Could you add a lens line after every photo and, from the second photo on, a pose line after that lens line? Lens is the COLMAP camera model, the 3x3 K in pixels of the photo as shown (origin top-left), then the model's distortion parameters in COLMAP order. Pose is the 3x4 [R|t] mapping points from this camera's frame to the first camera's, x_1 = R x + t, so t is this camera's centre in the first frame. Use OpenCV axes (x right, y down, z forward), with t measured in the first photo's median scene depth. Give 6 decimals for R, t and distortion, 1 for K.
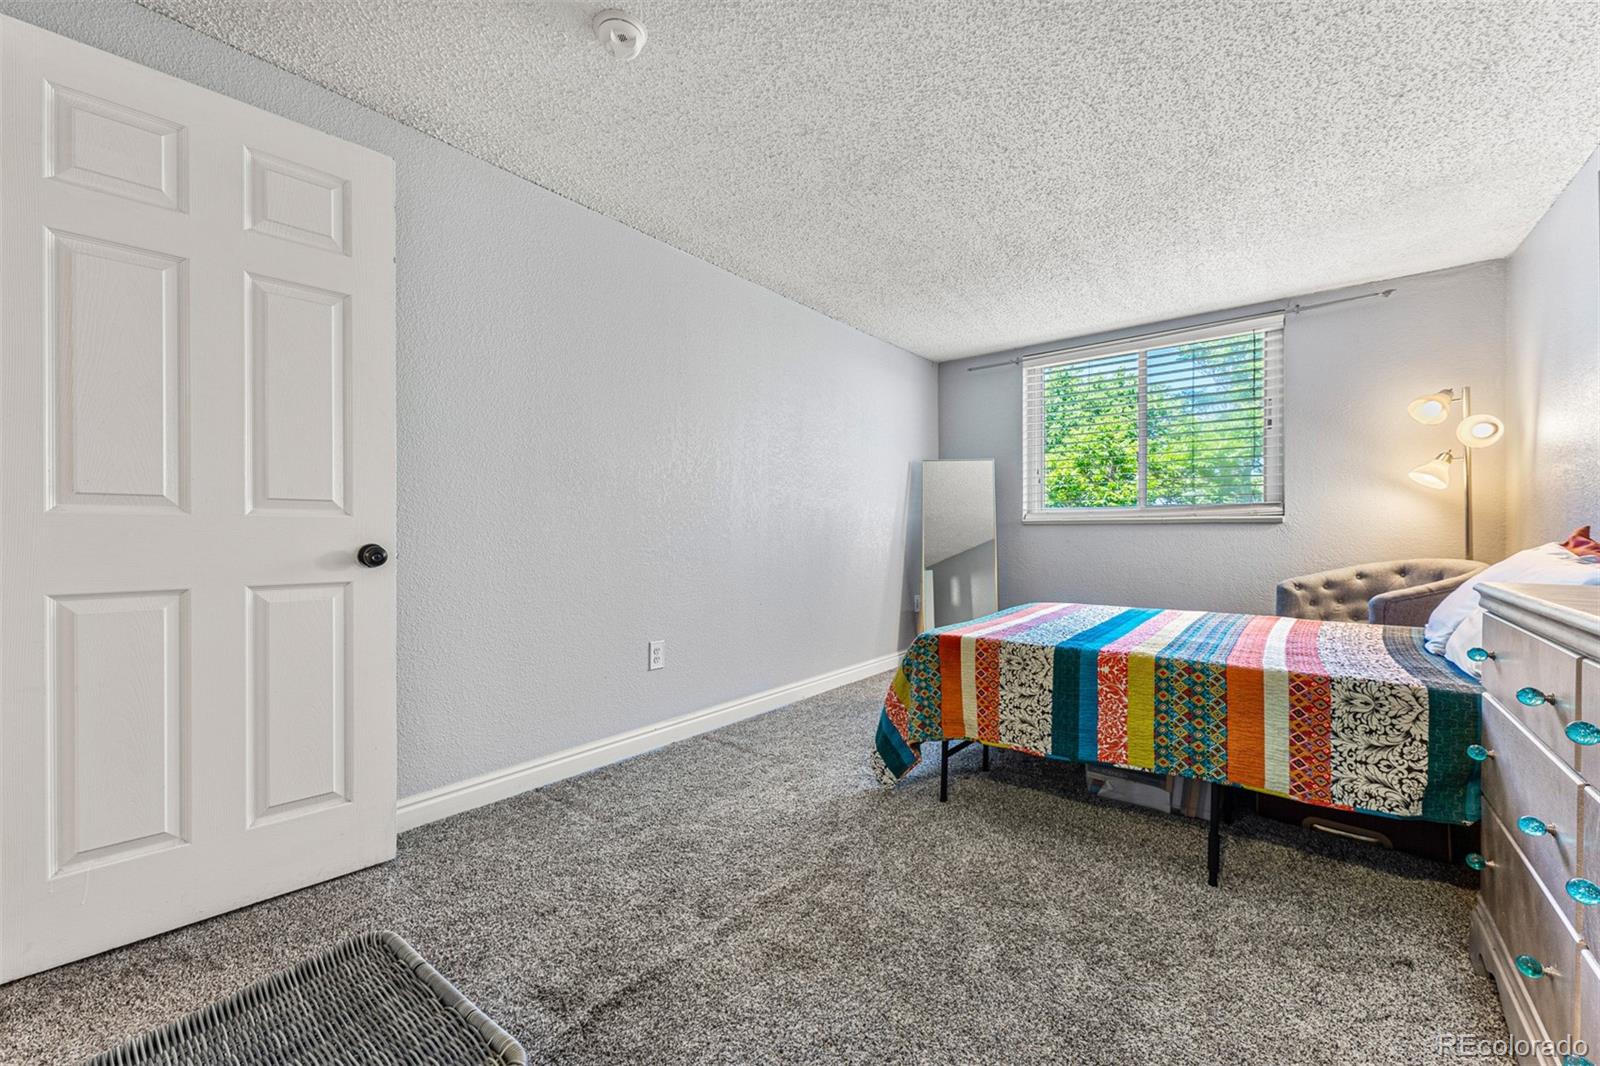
lens RADIAL K [[641.2, 0, 795.5], [0, 641.2, 534.8], [0, 0, 1]] dist [0.000490, -0.000157]
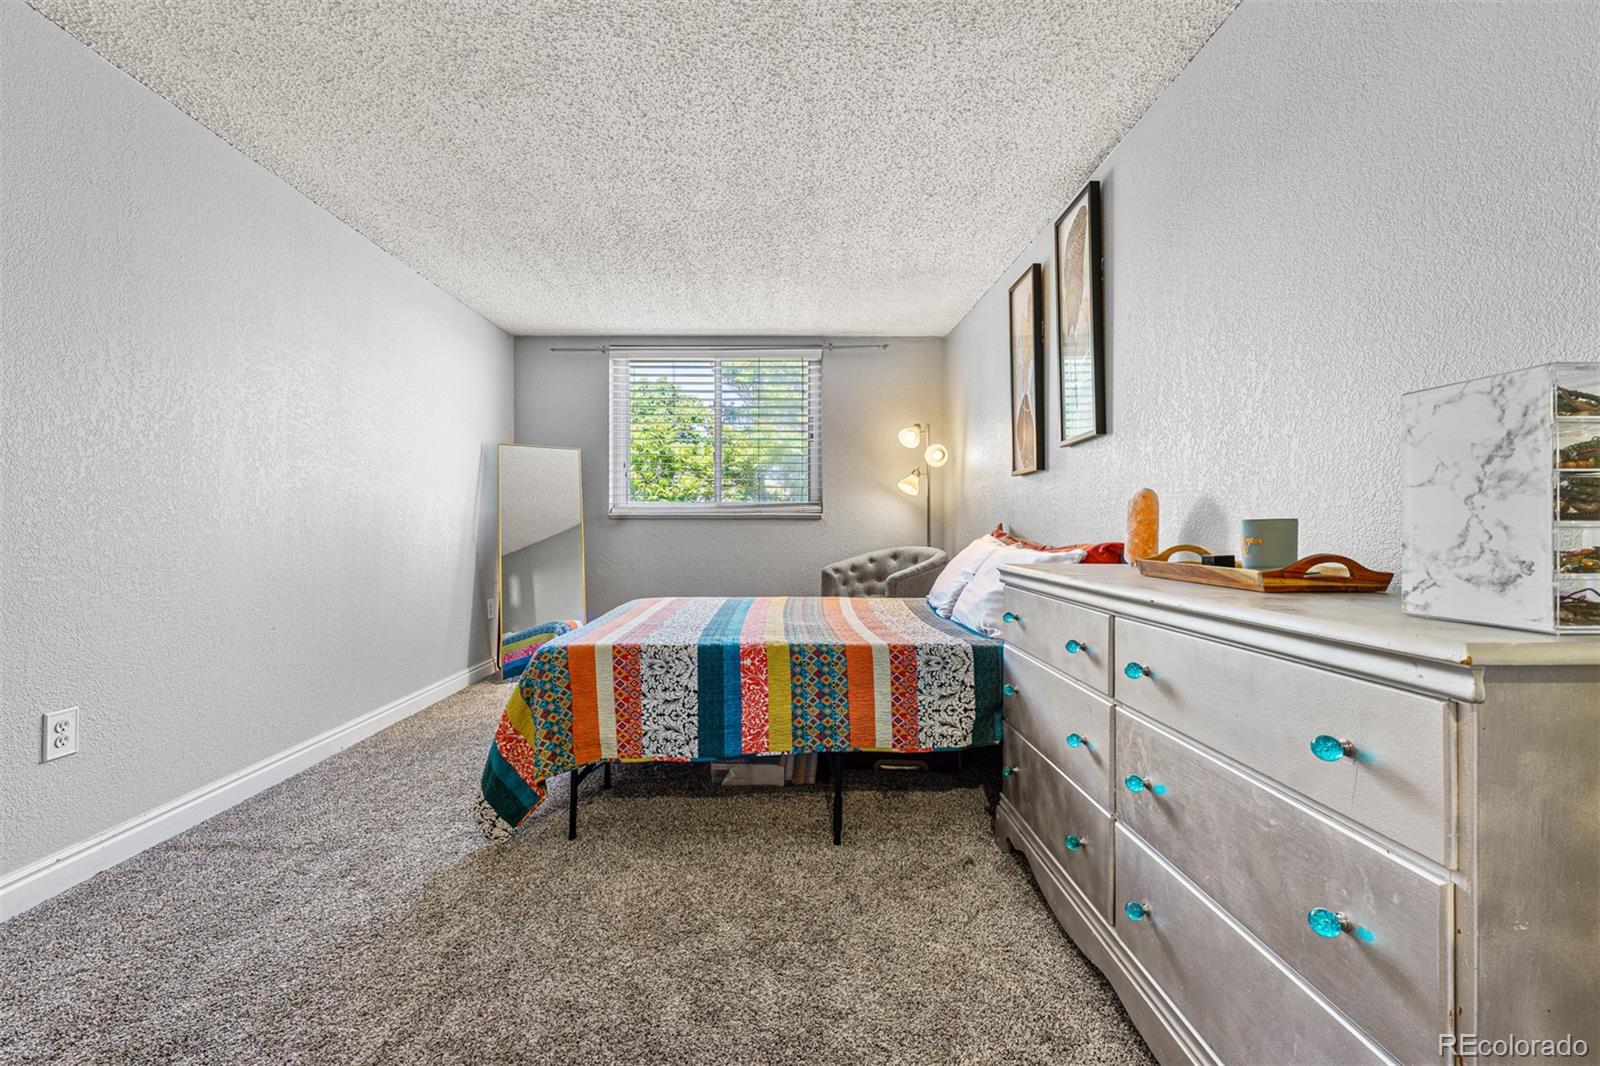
lens RADIAL K [[641.2, 0, 797.1], [0, 641.2, 524.8], [0, 0, 1]] dist [0.000490, -0.000157]
pose [[0.771213, 0.003505, 0.636567, -0.091626], [0.000457, 0.999982, -0.006060, -0.001150], [-0.636577, 0.004964, 0.771198, 0.146706]]
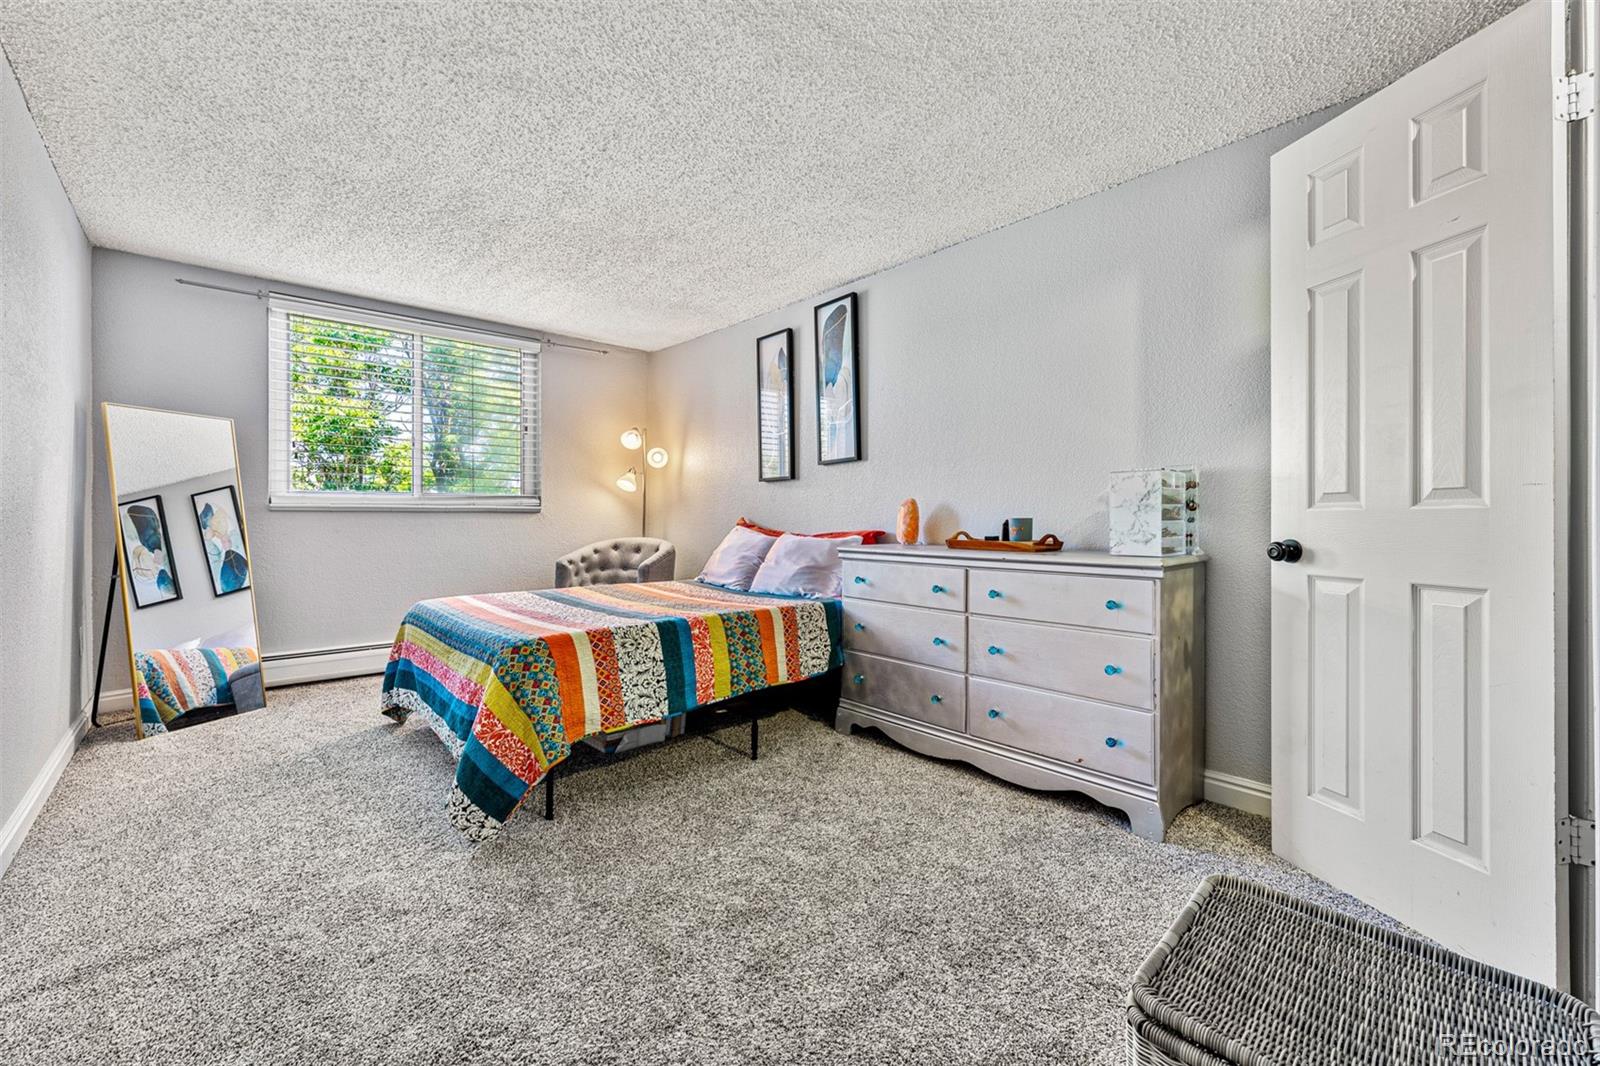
lens RADIAL K [[641.2, 0, 798.5], [0, 641.2, 519.3], [0, 0, 1]] dist [0.000490, -0.000157]
pose [[0.155373, -0.001009, 0.987855, -0.642680], [0.002495, 0.999997, 0.000628, -0.008704], [-0.987853, 0.002368, 0.155375, 0.536374]]
